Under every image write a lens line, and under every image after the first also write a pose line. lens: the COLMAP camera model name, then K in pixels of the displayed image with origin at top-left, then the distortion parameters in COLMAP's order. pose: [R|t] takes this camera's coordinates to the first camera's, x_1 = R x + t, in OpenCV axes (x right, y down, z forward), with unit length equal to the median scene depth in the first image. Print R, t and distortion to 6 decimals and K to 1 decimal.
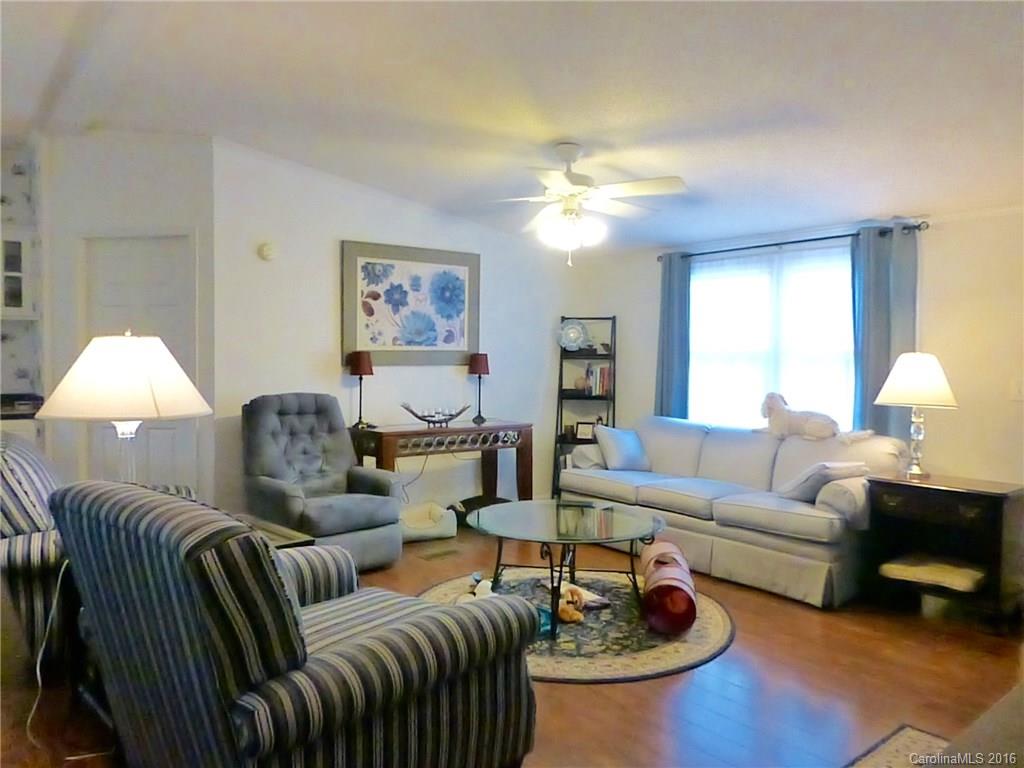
lens RADIAL K [[735.6, 0, 515.7], [0, 735.6, 387.4], [0, 0, 1]] dist [-0.026132, 0.001340]
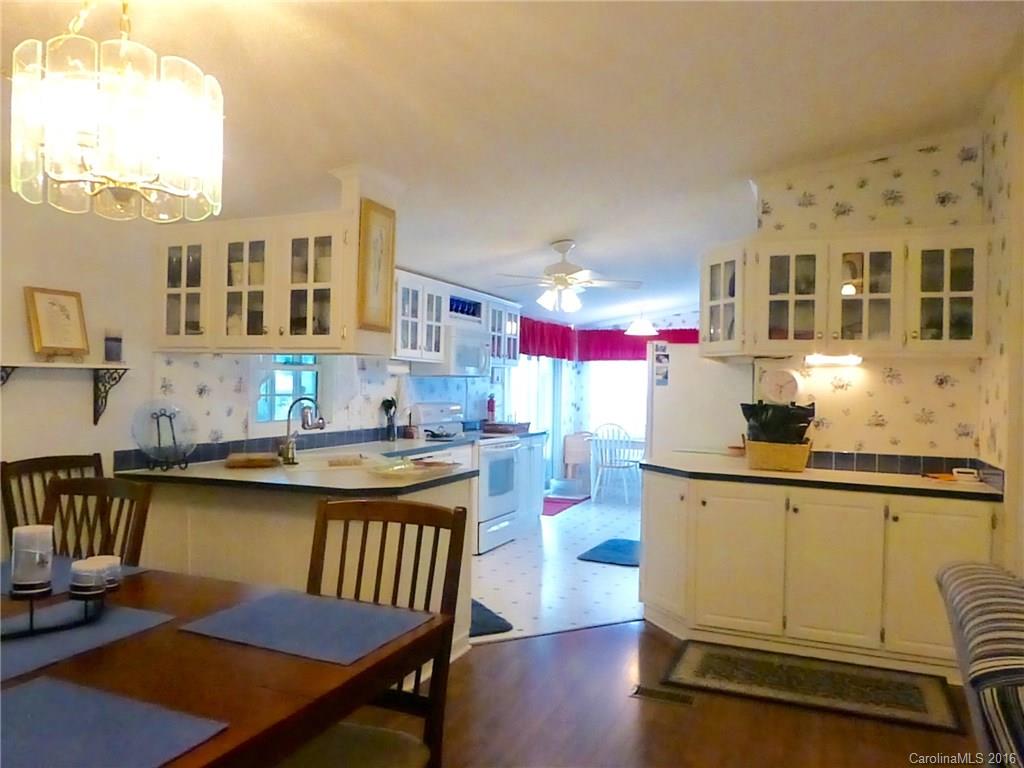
lens RADIAL K [[732.6, 0, 511.9], [0, 732.6, 388.8], [0, 0, 1]] dist [-0.041813, 0.000126]
pose [[0.461496, 0.005872, -0.887123, -0.263652], [-0.046947, 0.998739, -0.017812, -0.028979], [0.885899, 0.049868, 0.461189, 0.278929]]
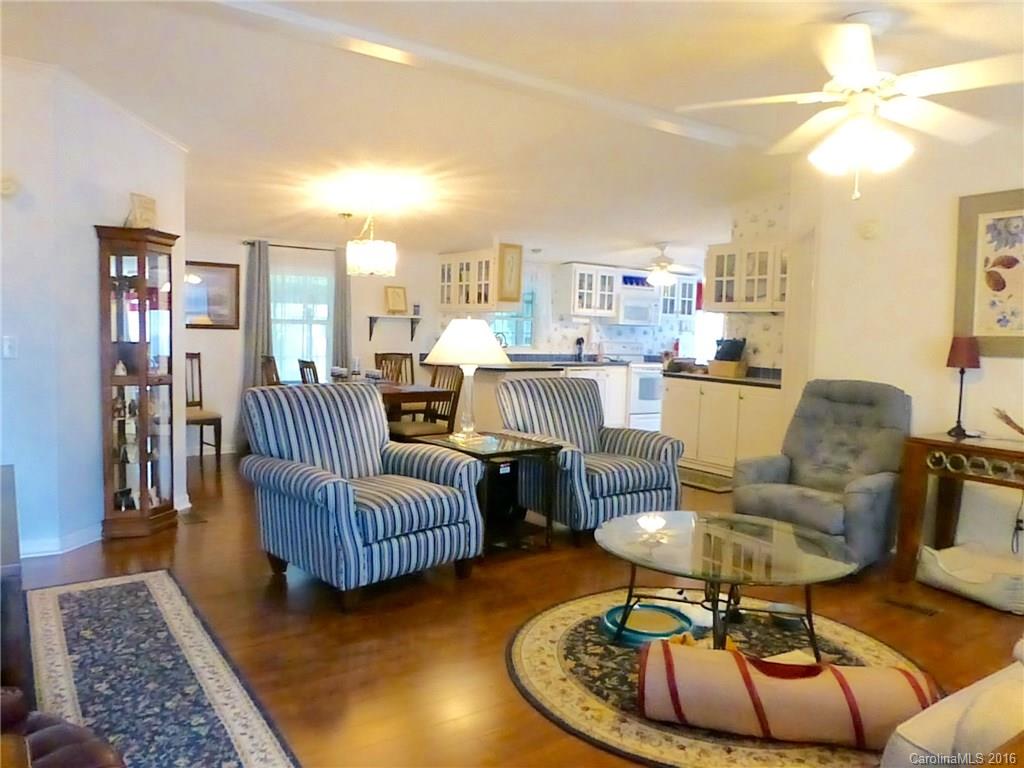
lens RADIAL K [[735.6, 0, 515.7], [0, 735.6, 387.4], [0, 0, 1]] dist [-0.026132, 0.001340]
pose [[-0.075067, 0.064856, -0.995067, 0.631271], [-0.068484, 0.995191, 0.070030, -0.017967], [0.994824, 0.073403, -0.070264, 0.617391]]
